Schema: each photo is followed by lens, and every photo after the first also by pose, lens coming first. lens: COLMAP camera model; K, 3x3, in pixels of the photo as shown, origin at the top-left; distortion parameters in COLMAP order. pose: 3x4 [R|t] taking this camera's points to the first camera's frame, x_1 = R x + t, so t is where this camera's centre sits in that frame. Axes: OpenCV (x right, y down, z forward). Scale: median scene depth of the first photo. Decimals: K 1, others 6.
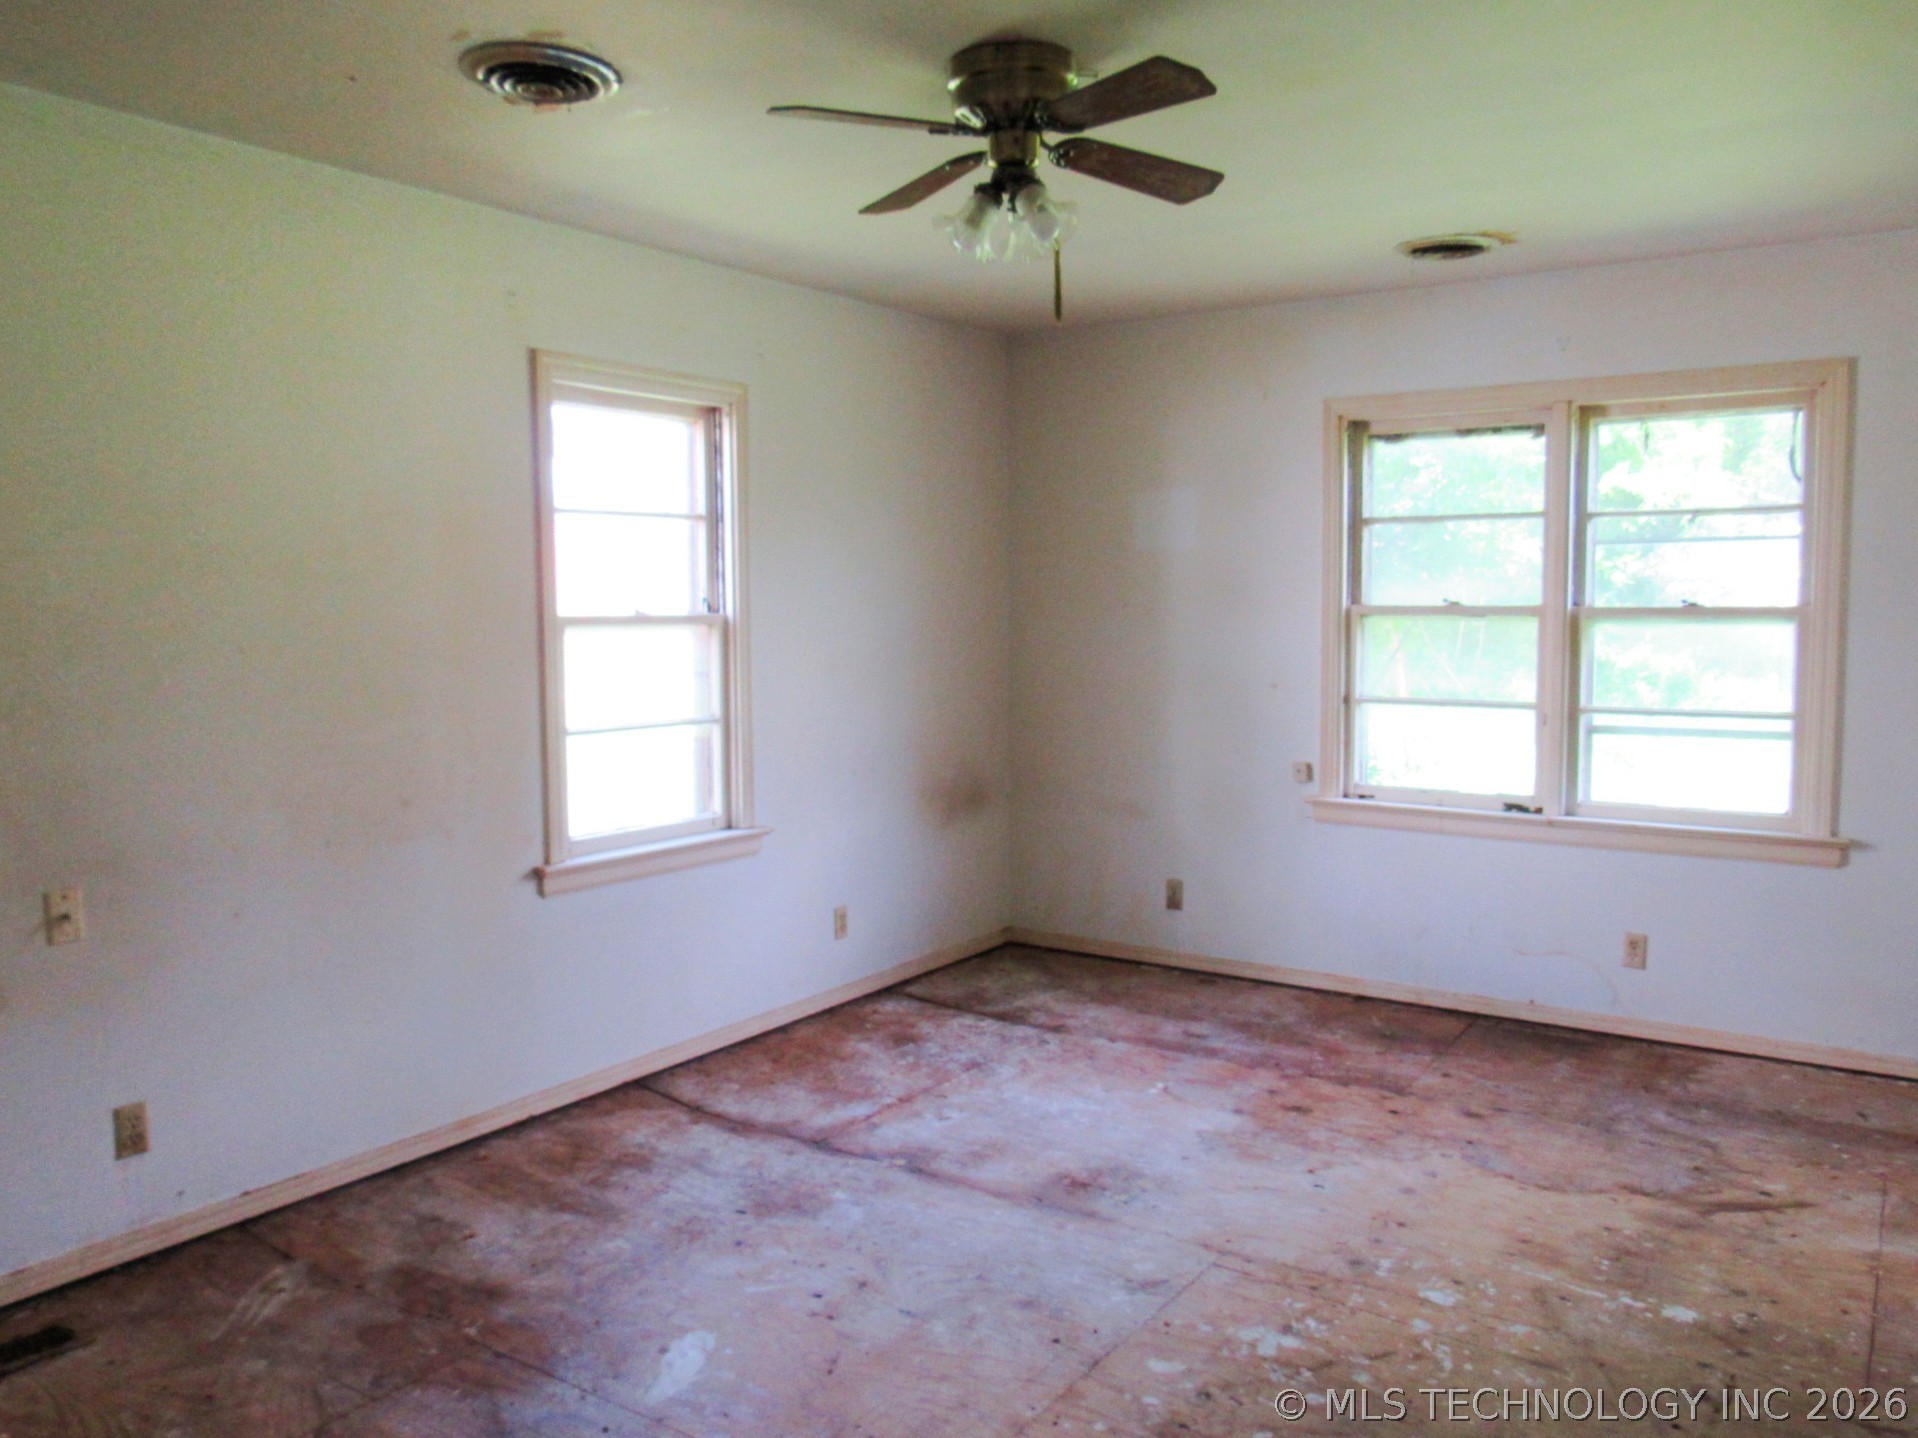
lens RADIAL K [[1464.4, 0, 959.0], [0, 1464.4, 719.0], [0, 0, 1]] dist [-0.032772, 0.000680]
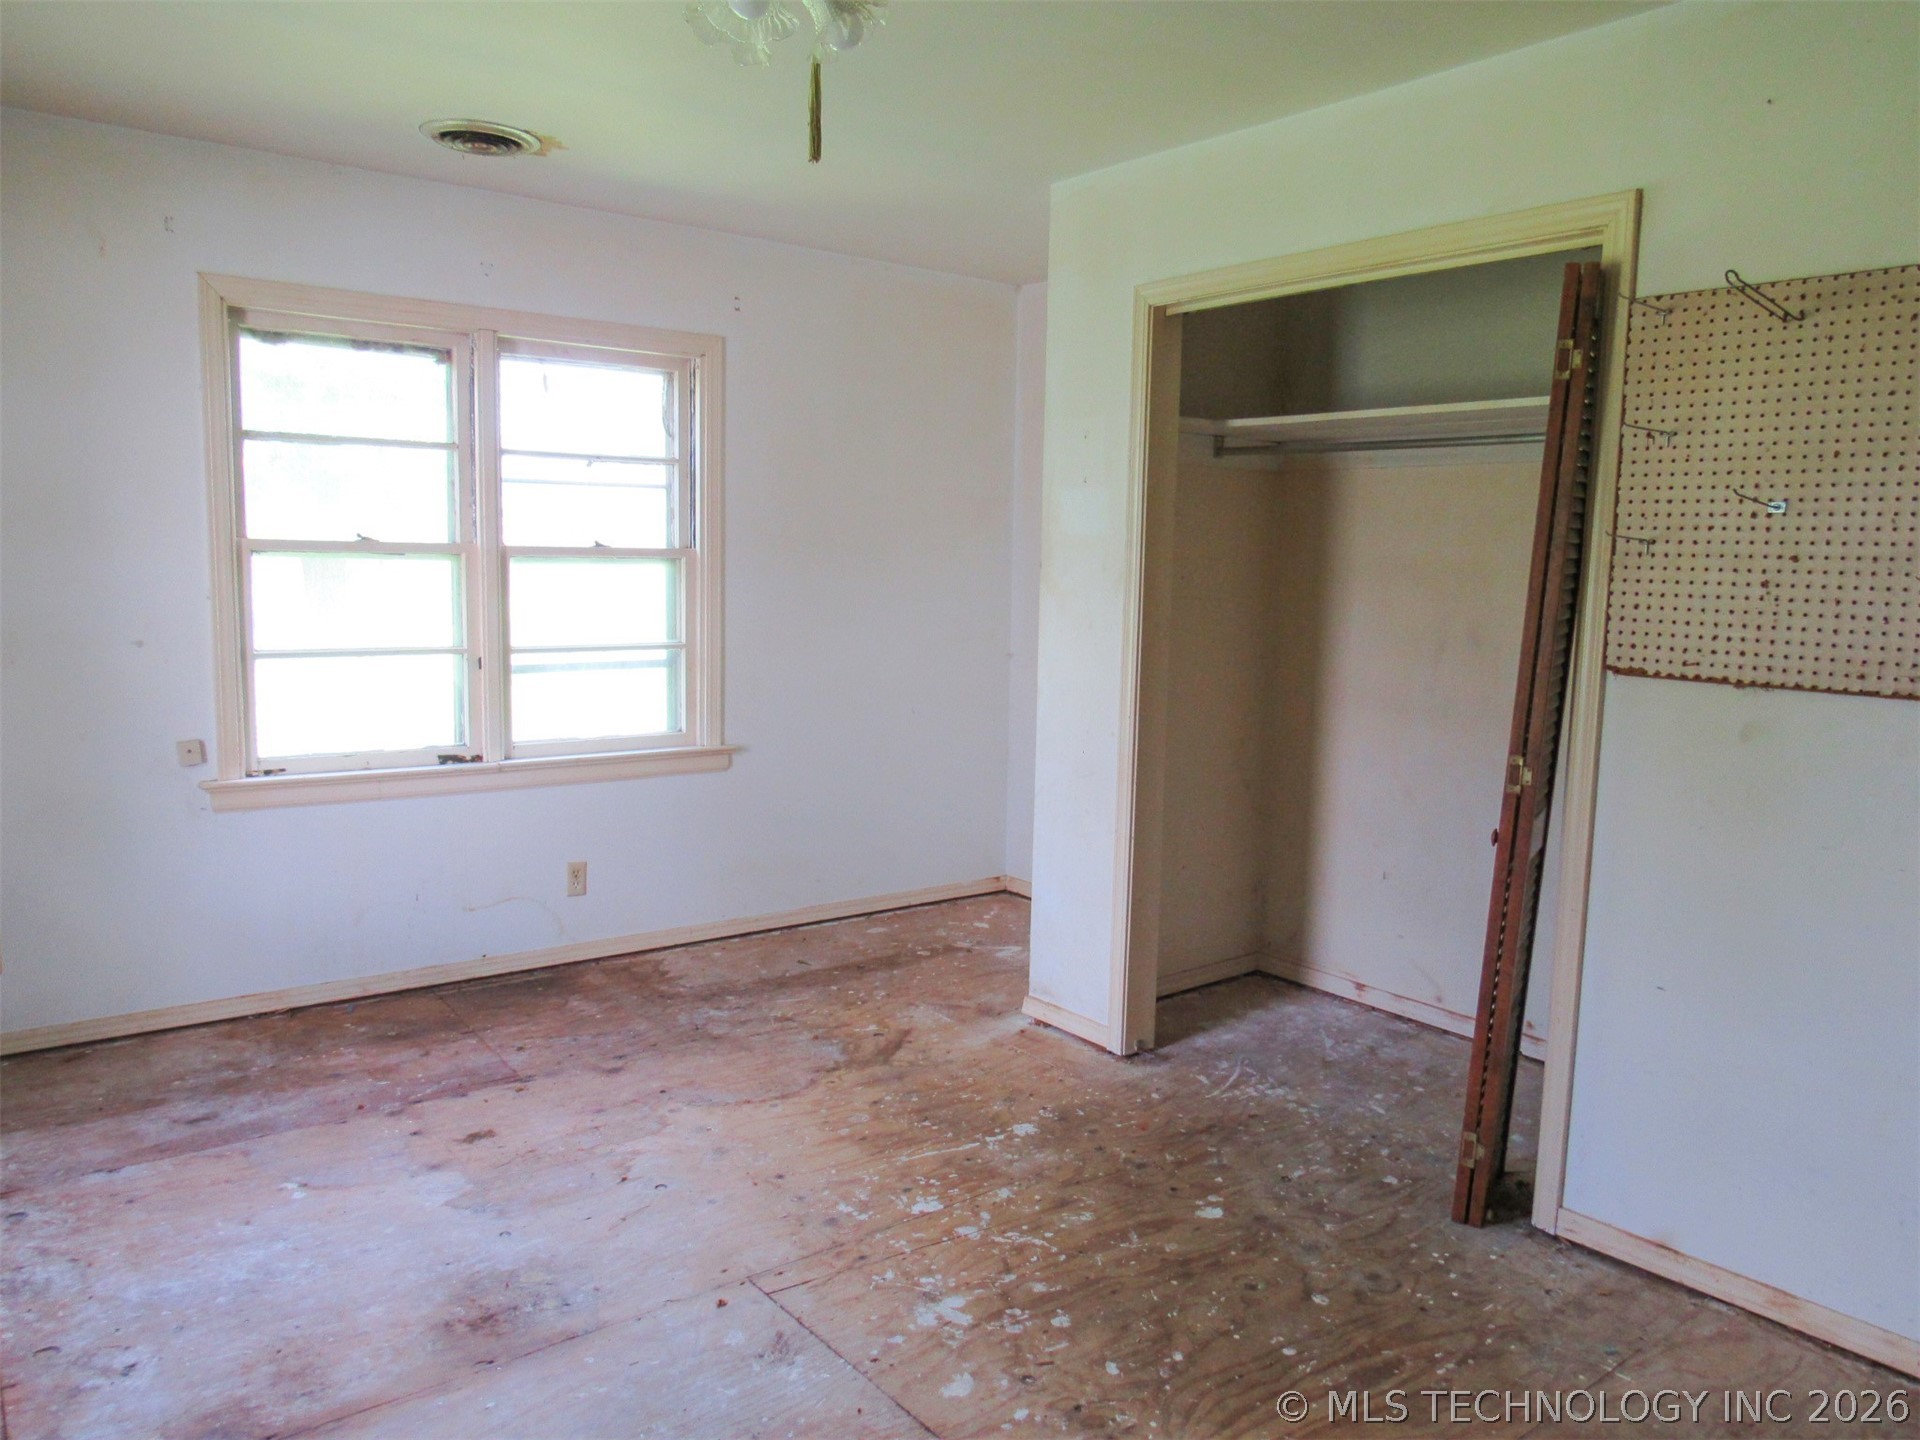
lens RADIAL K [[1383.0, 0, 960.0], [0, 1383.0, 720.0], [0, 0, 1]] dist [-0.009809, 0.000922]
pose [[0.307072, -0.102074, 0.946196, -0.387238], [0.055714, 0.994454, 0.089199, -0.027467], [-0.950054, 0.025326, 0.311056, 0.443082]]
